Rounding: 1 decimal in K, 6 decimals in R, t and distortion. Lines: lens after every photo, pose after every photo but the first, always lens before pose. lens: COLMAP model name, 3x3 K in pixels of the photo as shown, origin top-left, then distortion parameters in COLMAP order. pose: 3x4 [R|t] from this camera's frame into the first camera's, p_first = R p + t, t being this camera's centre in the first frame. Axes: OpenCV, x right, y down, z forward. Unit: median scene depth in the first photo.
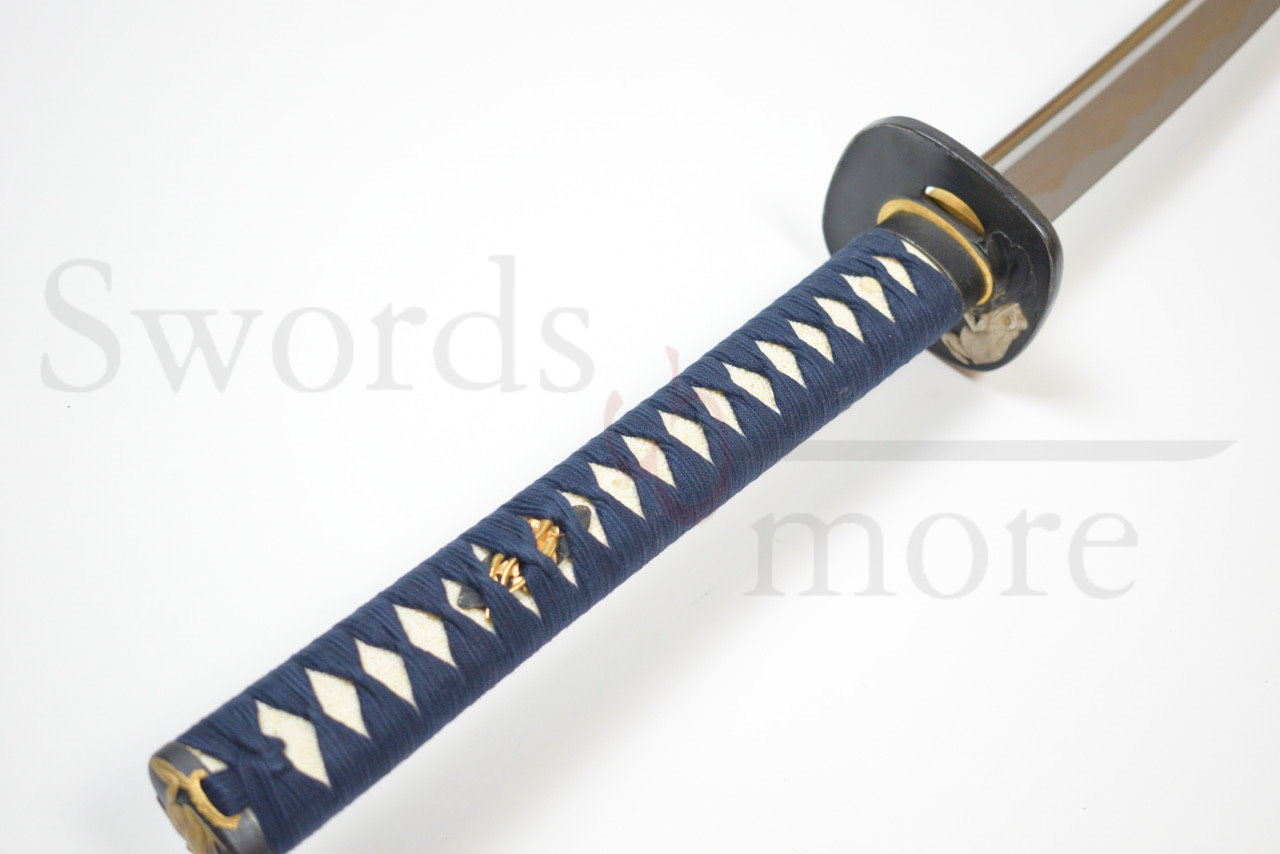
lens RADIAL K [[2158.8, 0, 640.0], [0, 2158.8, 427.0], [0, 0, 1]] dist [0.008797, 0.056929]
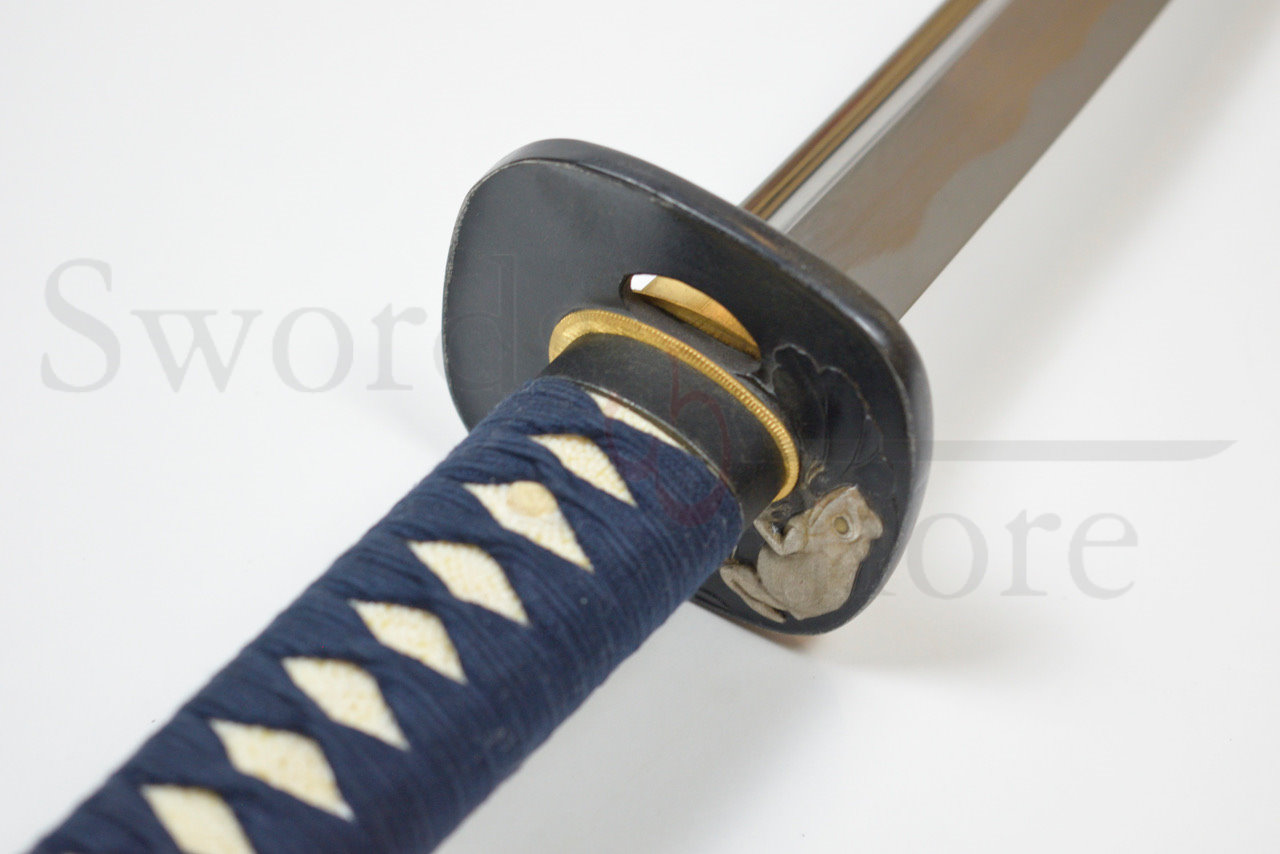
lens RADIAL K [[2977.7, 0, 640.0], [0, 2977.7, 427.0], [0, 0, 1]] dist [-0.077389, -0.073864]
pose [[0.986066, -0.155026, 0.060332, 0.091585], [0.159848, 0.983425, -0.085585, -0.021508], [-0.046064, 0.094037, 0.994502, 0.349387]]
